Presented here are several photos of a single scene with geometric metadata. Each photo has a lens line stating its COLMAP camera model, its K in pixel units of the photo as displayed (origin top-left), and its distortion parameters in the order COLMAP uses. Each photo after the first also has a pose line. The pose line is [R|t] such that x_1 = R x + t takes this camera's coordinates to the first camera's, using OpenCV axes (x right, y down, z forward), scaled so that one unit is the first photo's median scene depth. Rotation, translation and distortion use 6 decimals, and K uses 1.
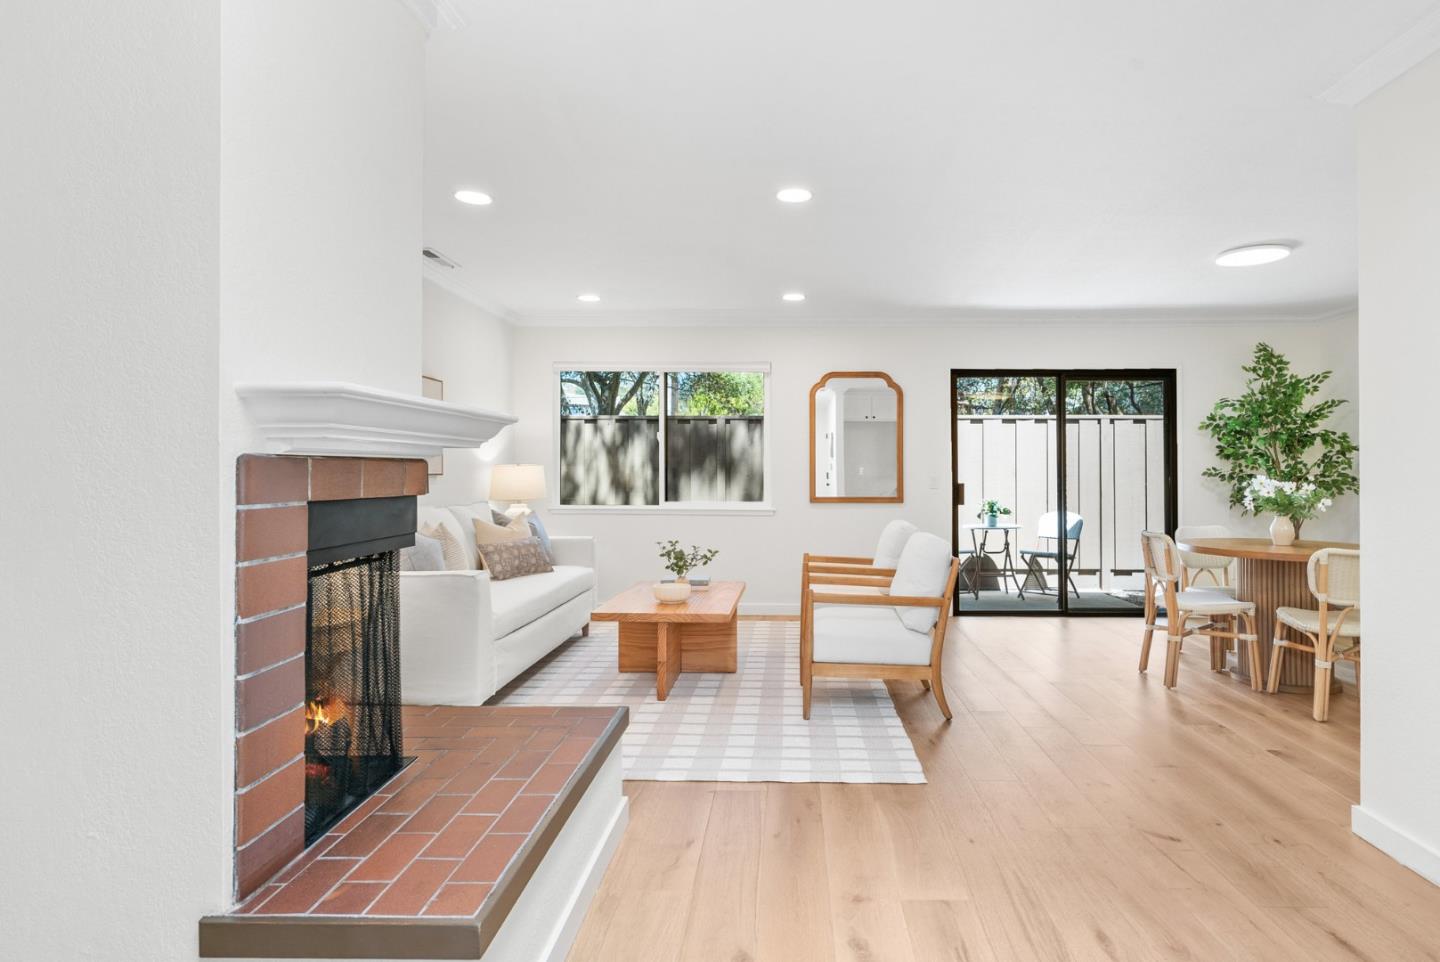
lens RADIAL K [[785.8, 0, 774.7], [0, 785.8, 464.0], [0, 0, 1]] dist [-0.000294, 0.000049]
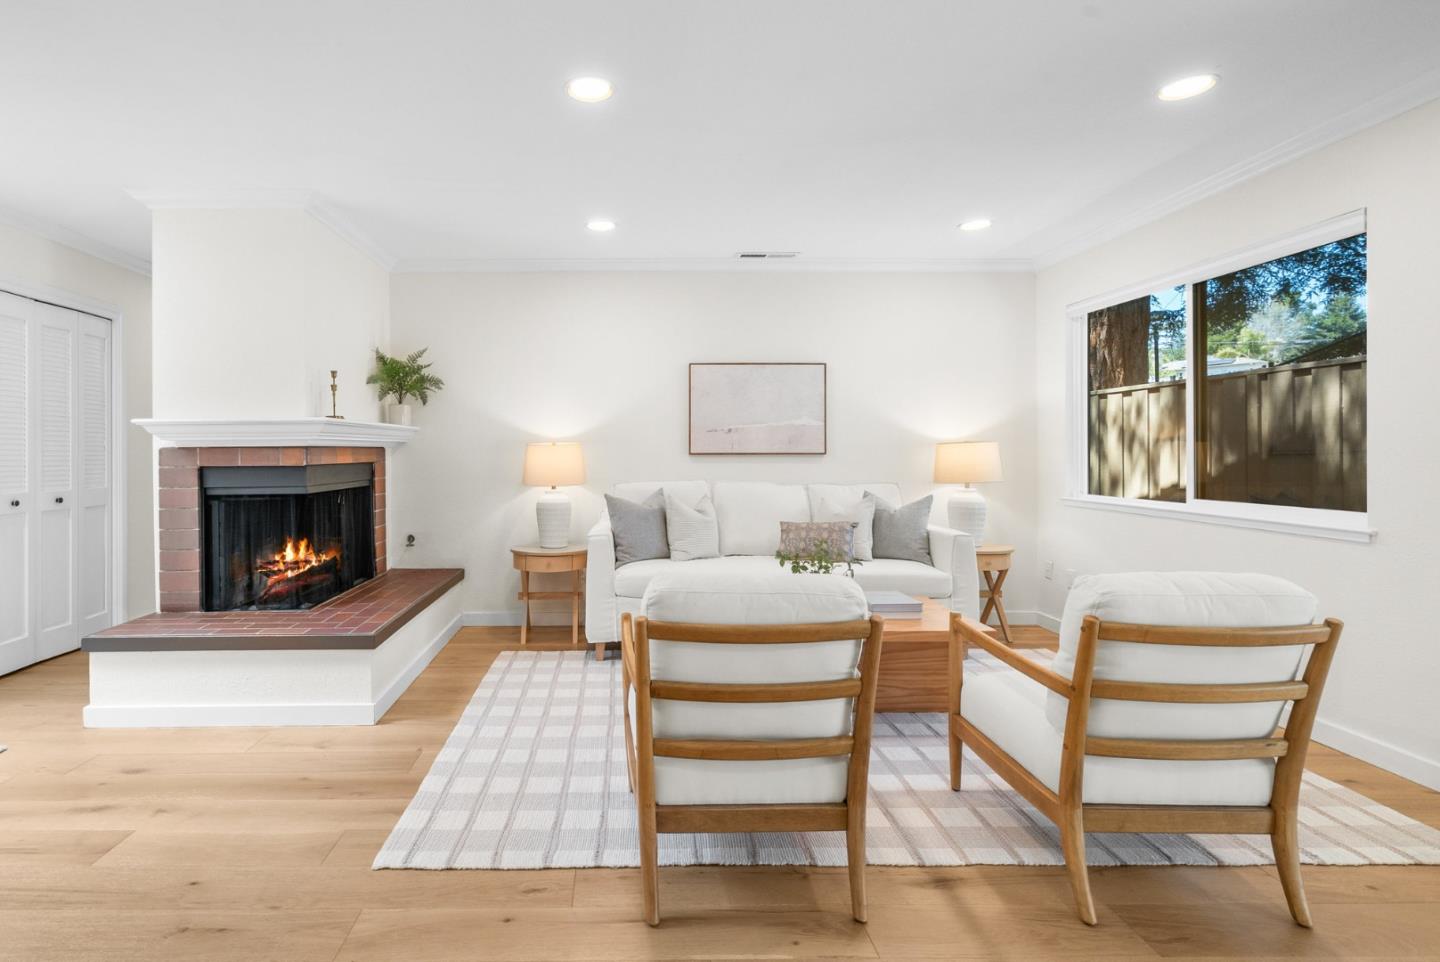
lens RADIAL K [[713.3, 0, 621.9], [0, 713.3, 456.3], [0, 0, 1]] dist [-0.002608, 0.000240]
pose [[0.019268, 0.003930, -0.999807, 0.405838], [0.014245, 0.999890, 0.004204, 0.007440], [0.999713, -0.014323, 0.019210, 0.571561]]
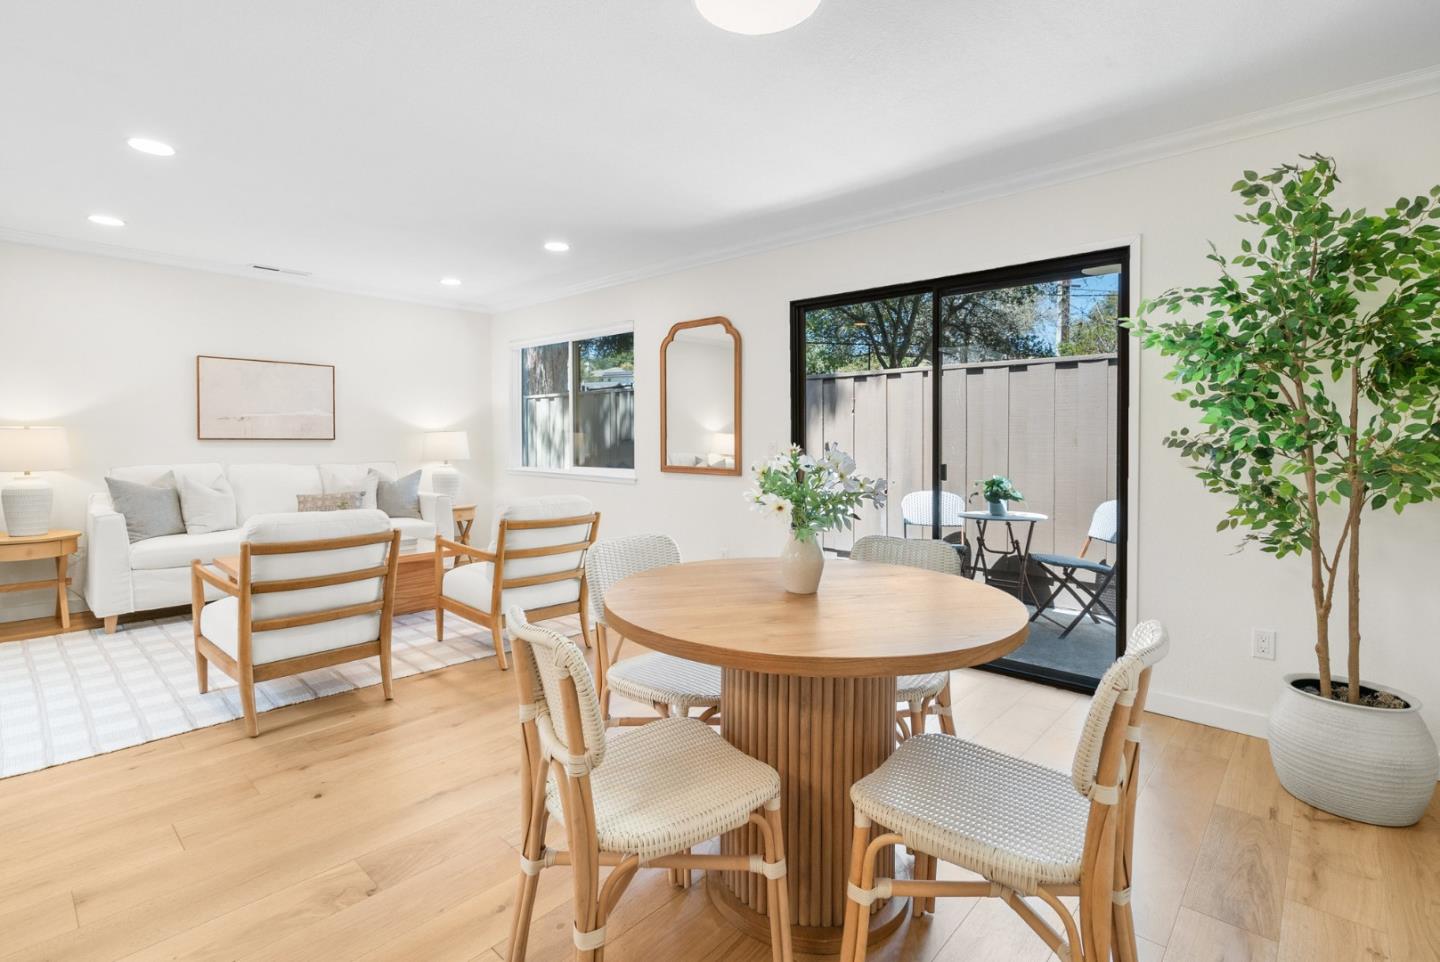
lens RADIAL K [[681.6, 0, 714.2], [0, 681.6, 456.7], [0, 0, 1]] dist [-0.001102, -0.000129]
pose [[0.747992, 0.019086, -0.663433, 0.615462], [0.004293, 0.999426, 0.033593, 0.005943], [0.663693, -0.027976, 0.747481, 0.465786]]
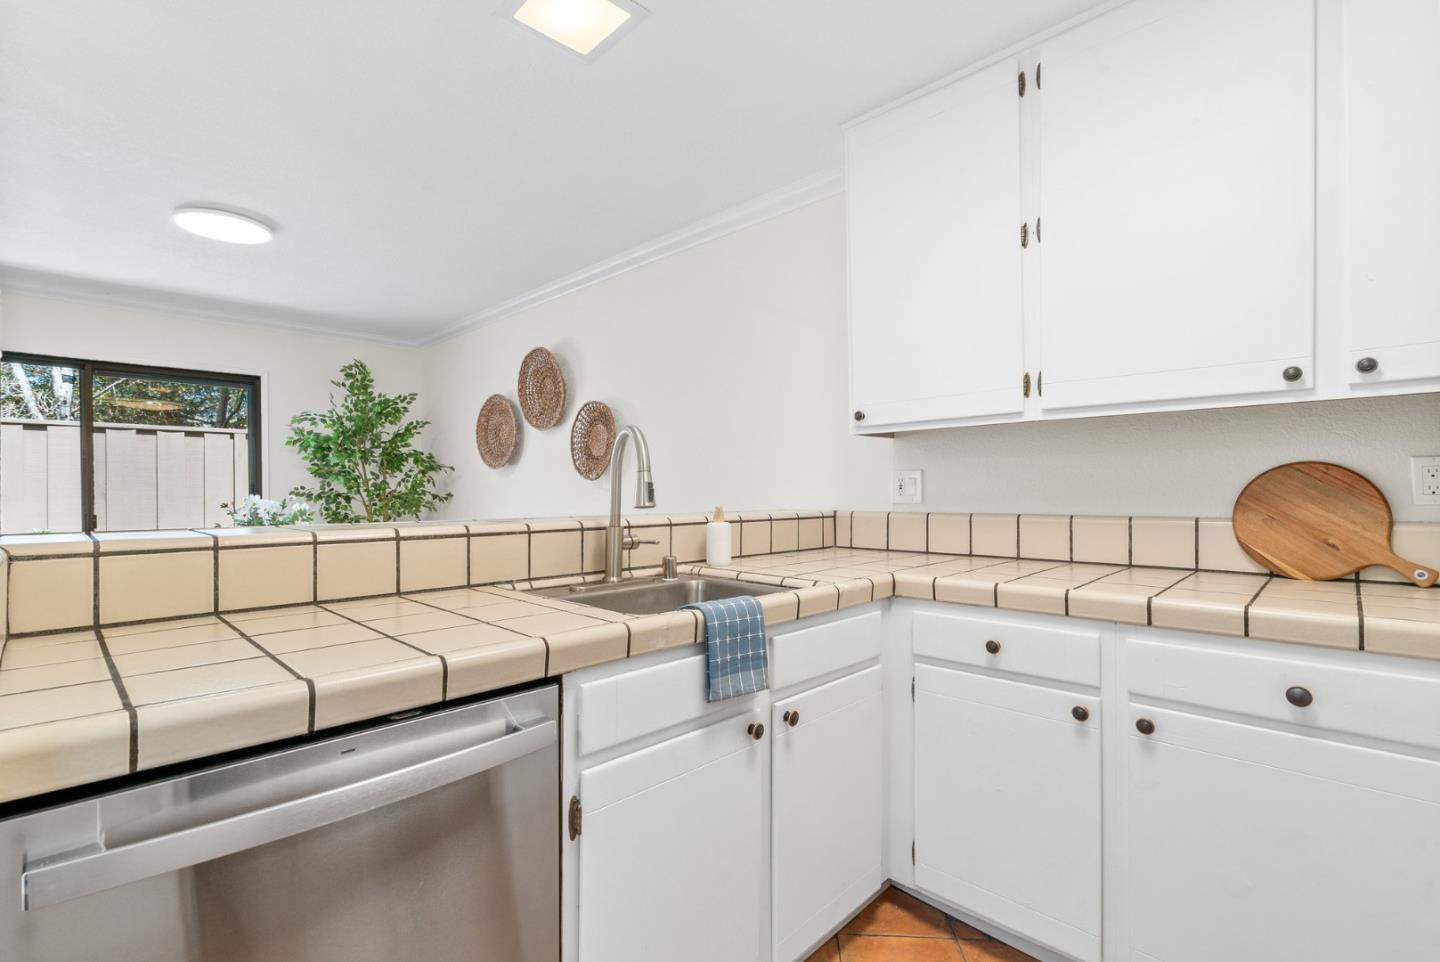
lens RADIAL K [[655.7, 0, 715.8], [0, 655.7, 488.0], [0, 0, 1]] dist [-0.001560, -0.000288]
pose [[0.683267, -0.002995, 0.730163, 0.323423], [0.000299, 0.999993, 0.003821, 0.003416], [-0.730169, -0.002393, 0.683263, 0.113074]]
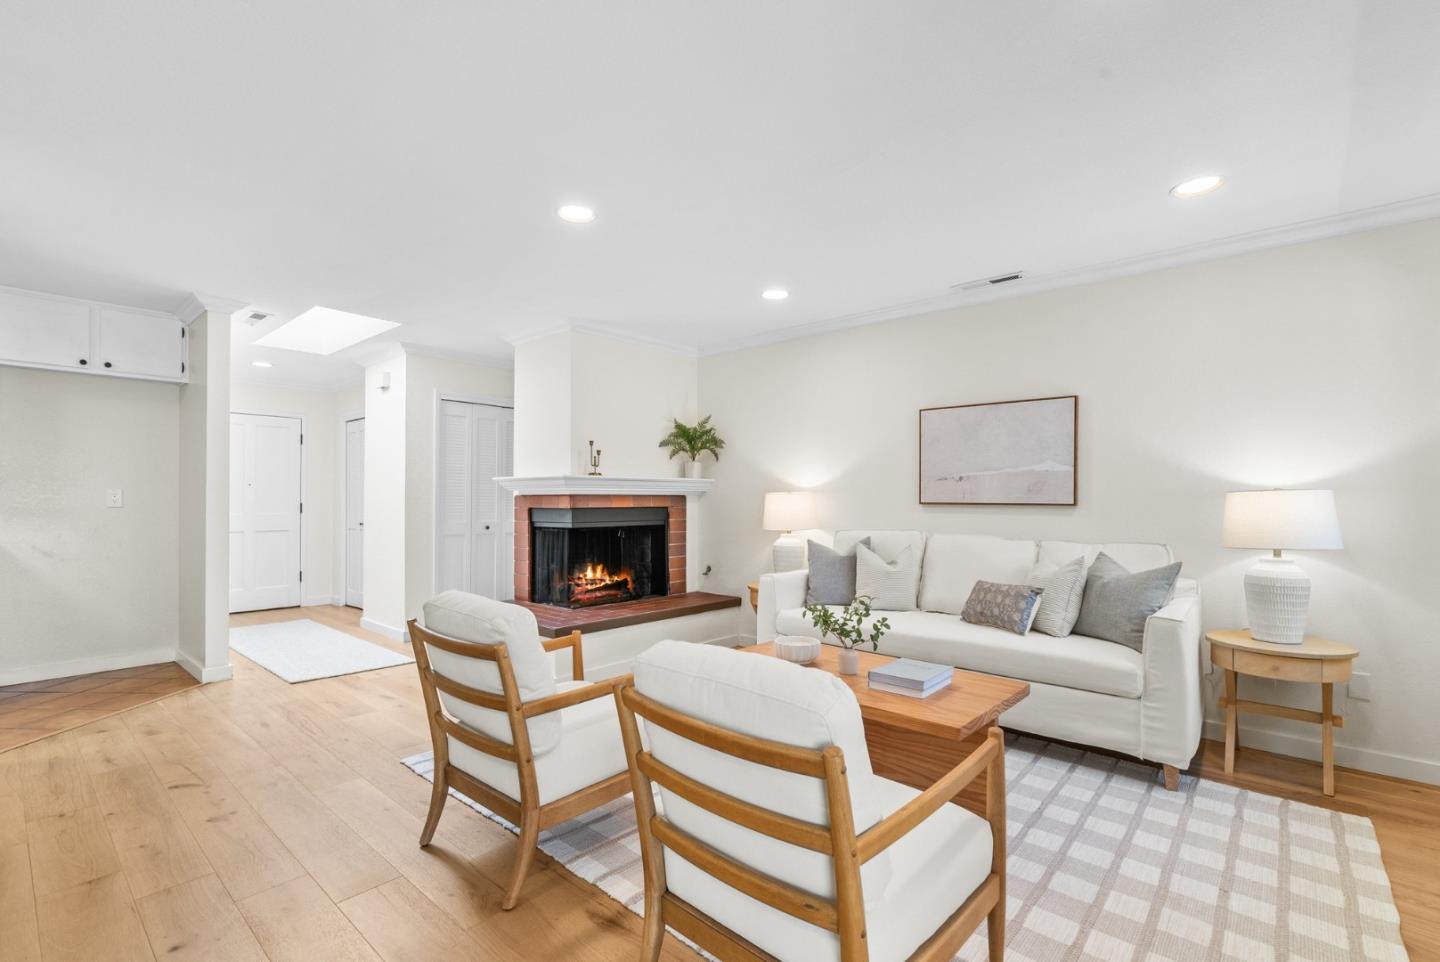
lens RADIAL K [[655.7, 0, 715.8], [0, 655.7, 488.0], [0, 0, 1]] dist [-0.001560, -0.000288]
pose [[-0.650320, -0.016935, -0.759472, 0.297192], [0.002661, 0.999695, -0.024570, 0.009597], [0.759656, -0.017999, -0.650076, 0.932463]]
